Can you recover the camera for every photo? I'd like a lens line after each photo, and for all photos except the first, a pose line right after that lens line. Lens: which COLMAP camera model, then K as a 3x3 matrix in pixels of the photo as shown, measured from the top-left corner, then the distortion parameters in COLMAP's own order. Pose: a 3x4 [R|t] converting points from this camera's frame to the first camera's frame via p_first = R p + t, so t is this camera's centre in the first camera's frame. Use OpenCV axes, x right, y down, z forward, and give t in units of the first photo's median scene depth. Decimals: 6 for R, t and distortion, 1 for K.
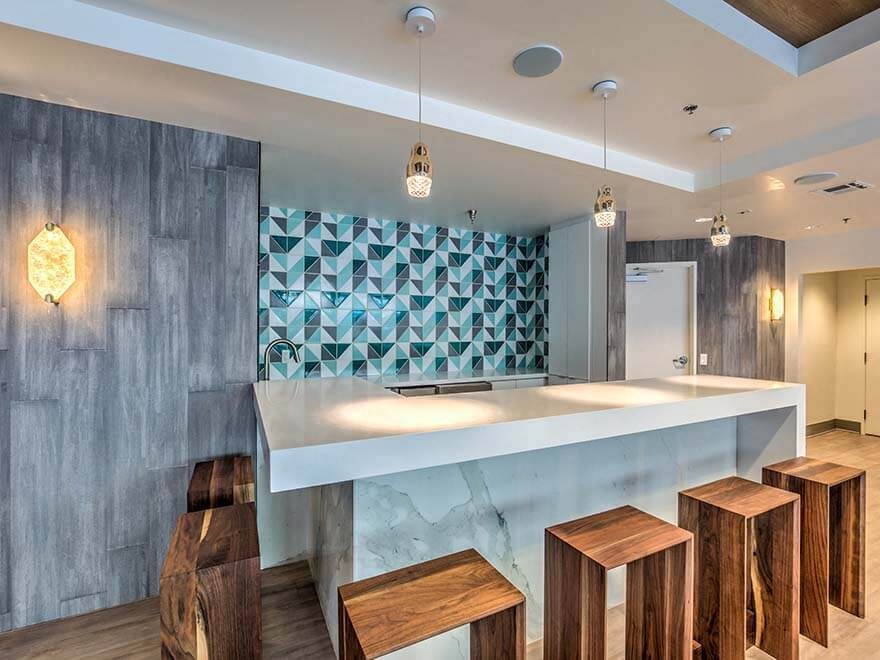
lens RADIAL K [[409.2, 0, 424.0], [0, 409.2, 325.9], [0, 0, 1]] dist [-0.025824, 0.006107]
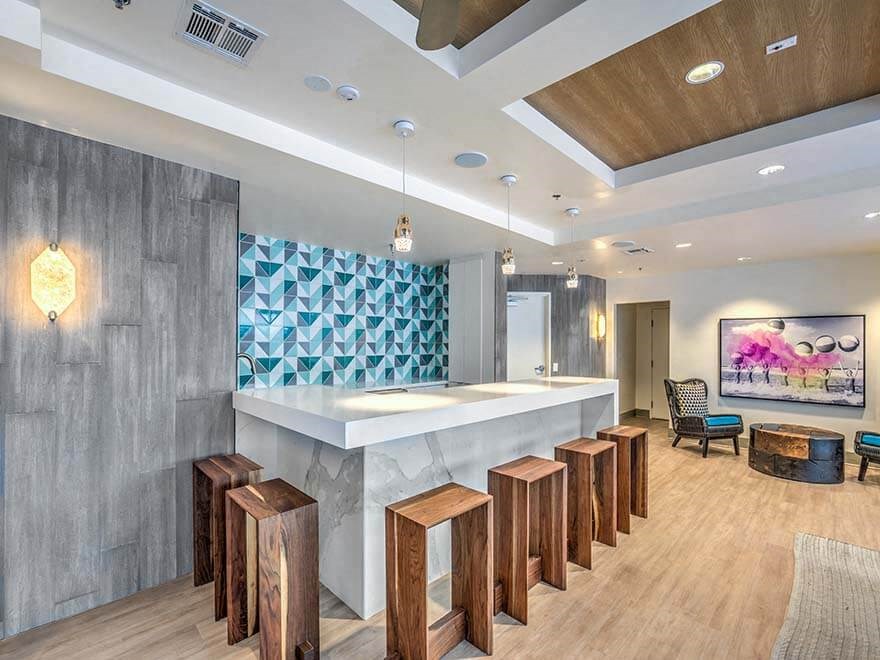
lens RADIAL K [[409.2, 0, 442.4], [0, 409.2, 337.2], [0, 0, 1]] dist [-0.025824, 0.006107]
pose [[0.938188, 0.005456, 0.346083, -0.283501], [-0.001968, 0.999944, -0.010429, -0.000942], [-0.346120, 0.009103, 0.938146, -0.294498]]
